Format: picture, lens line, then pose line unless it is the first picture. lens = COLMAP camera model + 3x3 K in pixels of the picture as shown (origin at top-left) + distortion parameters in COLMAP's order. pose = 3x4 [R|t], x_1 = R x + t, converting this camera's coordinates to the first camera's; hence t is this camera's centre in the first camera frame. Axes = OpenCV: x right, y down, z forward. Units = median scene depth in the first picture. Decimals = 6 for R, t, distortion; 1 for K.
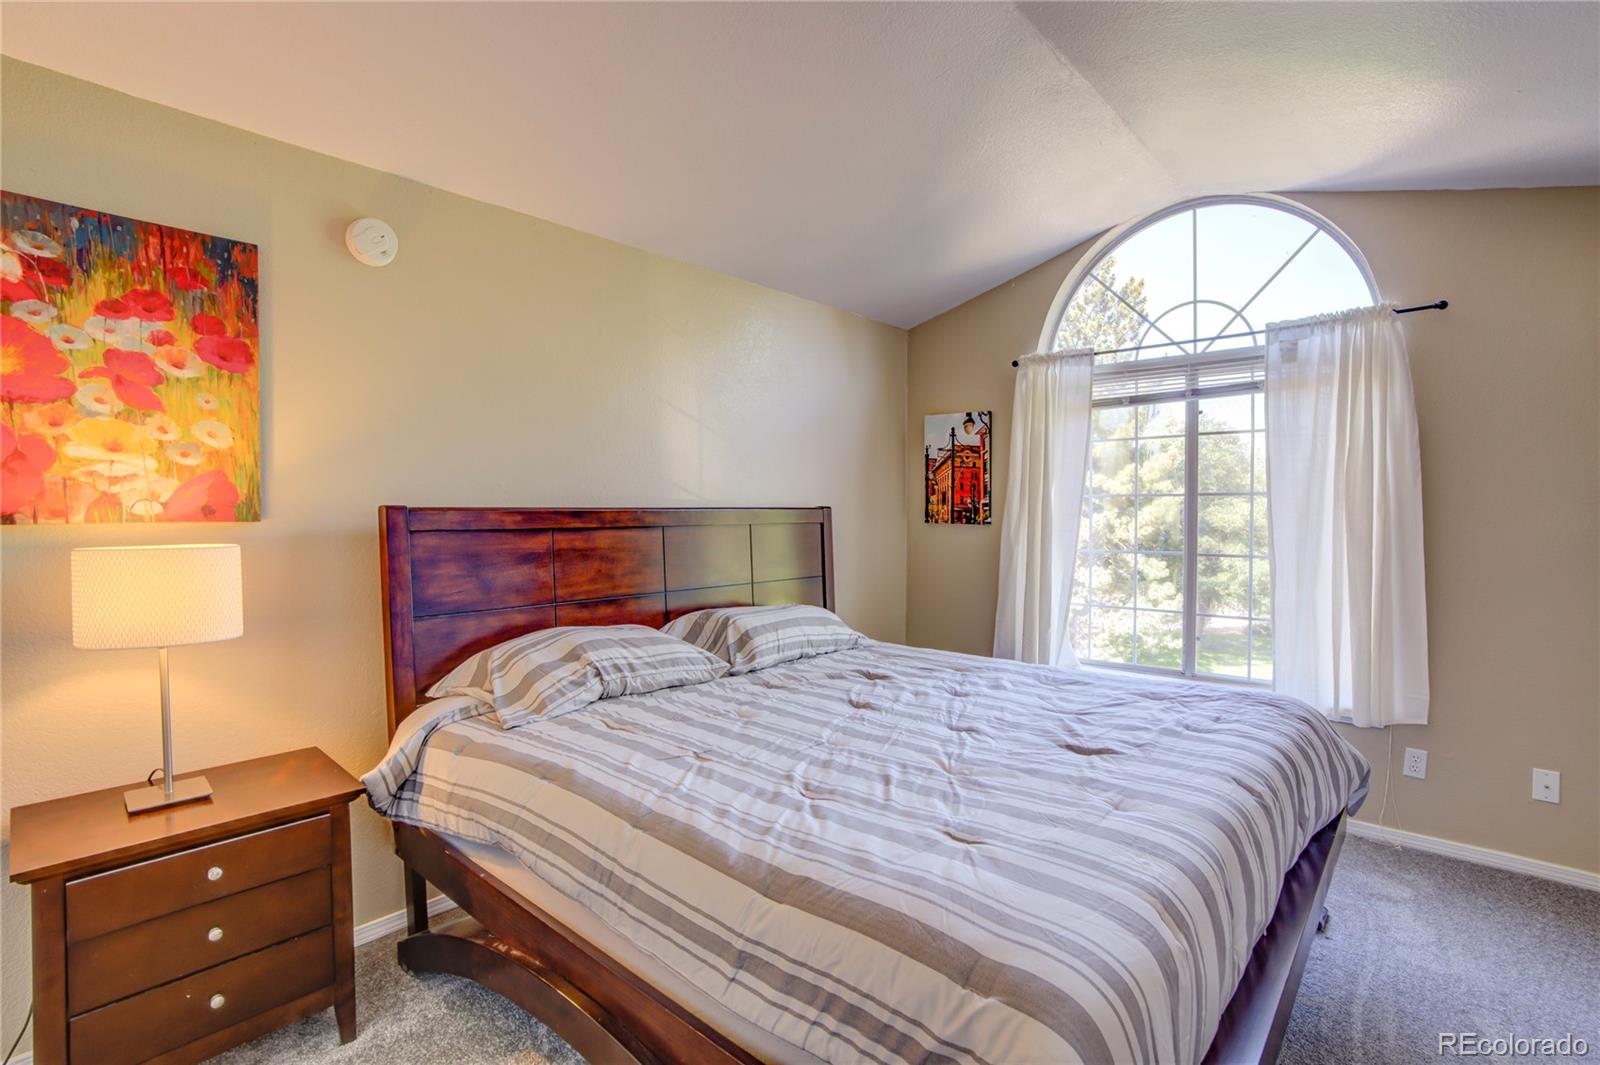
lens RADIAL K [[743.7, 0, 821.2], [0, 743.7, 531.2], [0, 0, 1]] dist [-0.055664, 0.022179]
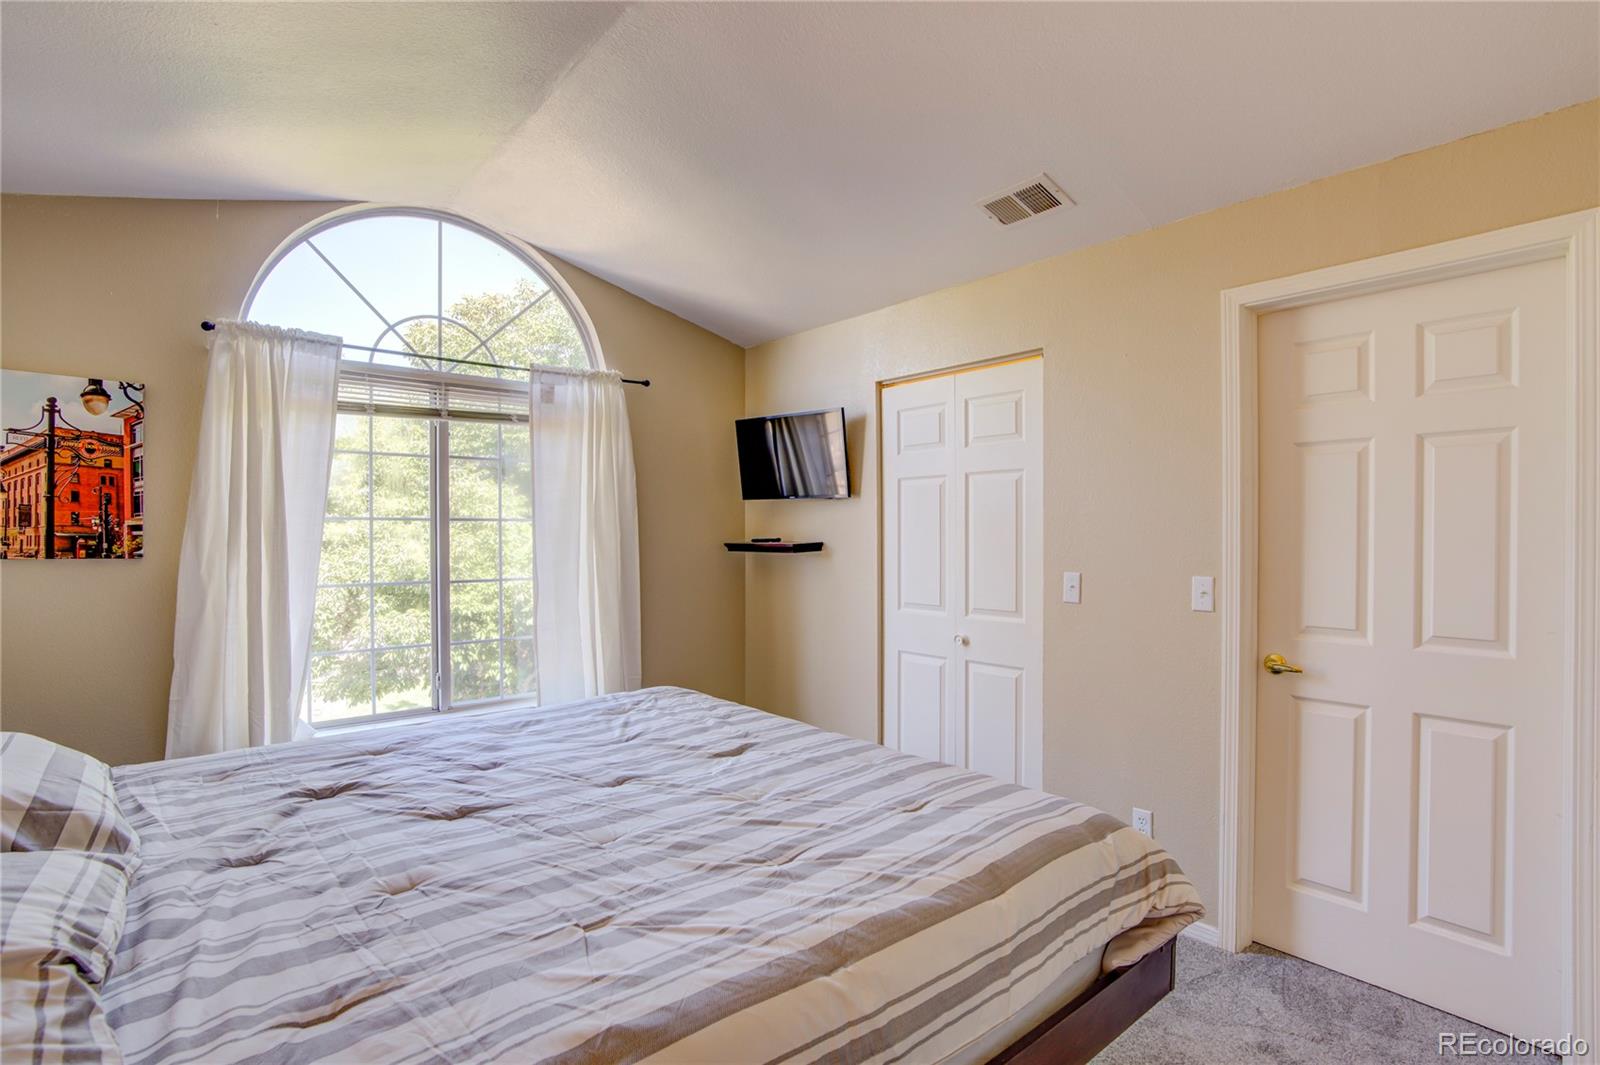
lens RADIAL K [[762.6, 0, 842.0], [0, 762.6, 540.7], [0, 0, 1]] dist [-0.019504, -0.000074]
pose [[0.136947, -0.007904, 0.990547, -0.436141], [0.026267, 0.999646, 0.004345, -0.013826], [-0.990230, 0.025424, 0.137106, 0.382123]]
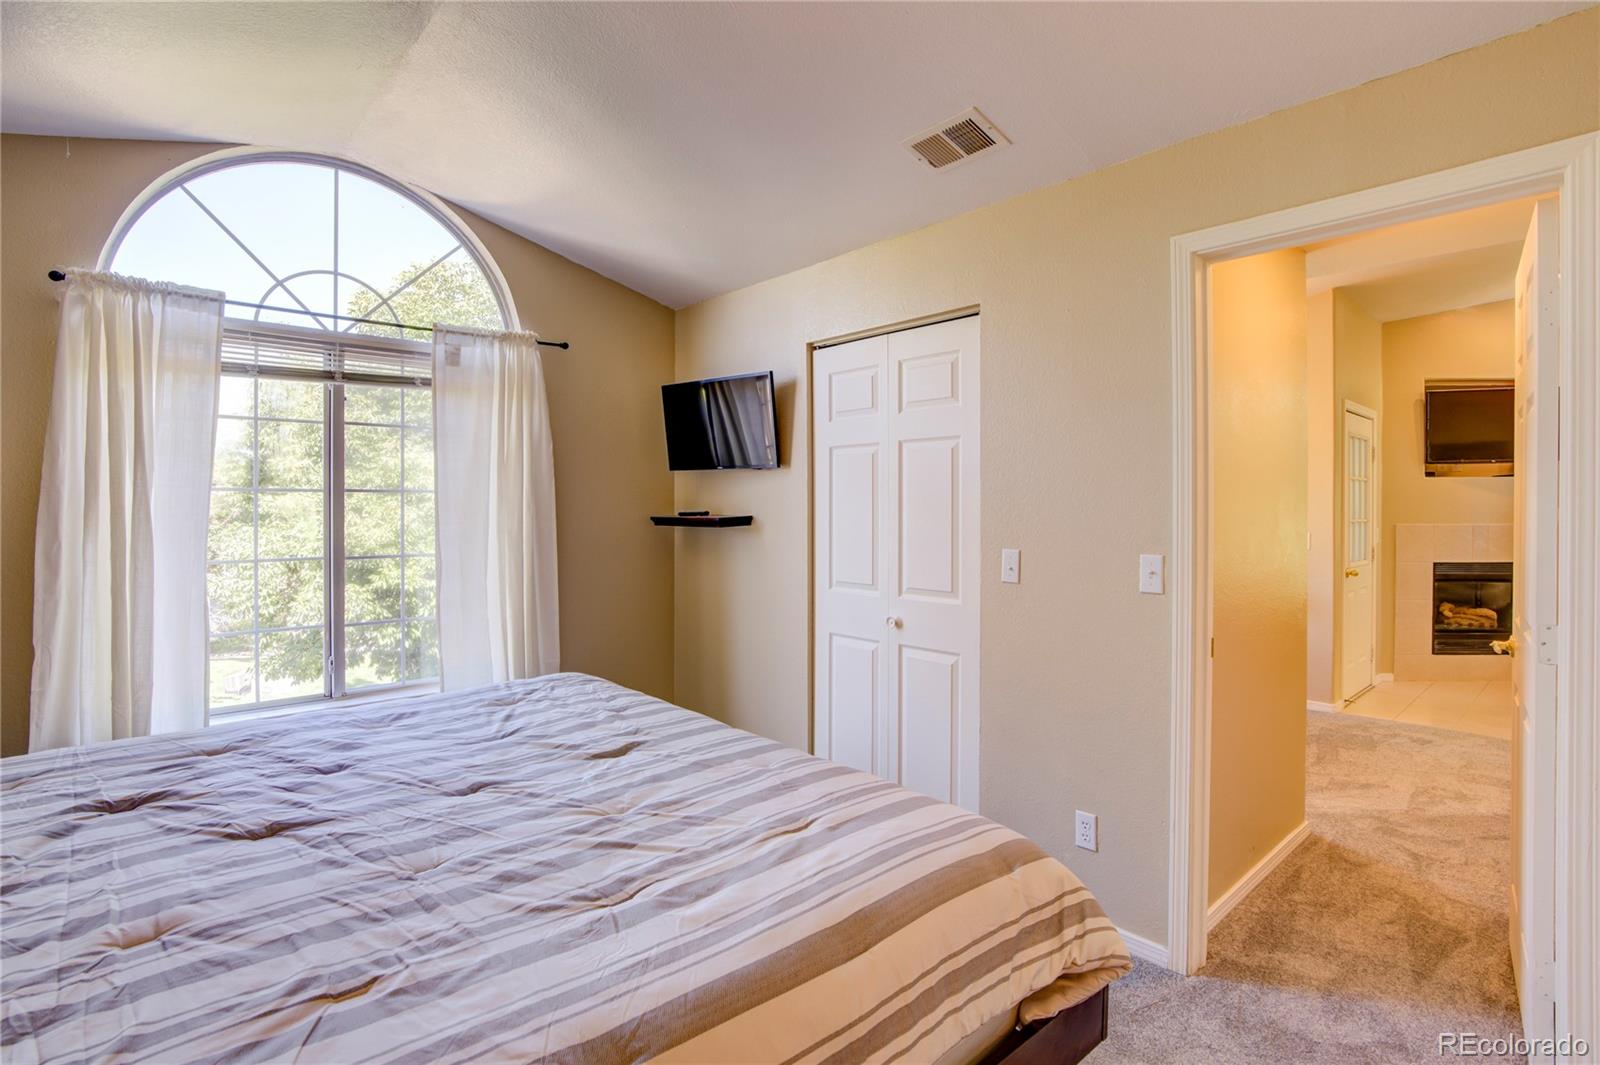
lens RADIAL K [[773.6, 0, 805.6], [0, 773.6, 504.7], [0, 0, 1]] dist [-0.005489, 0.001404]
pose [[0.142210, 0.005181, 0.989823, -0.364000], [0.024489, 0.999662, -0.008751, -0.011389], [-0.989534, 0.025484, 0.142035, 0.337008]]
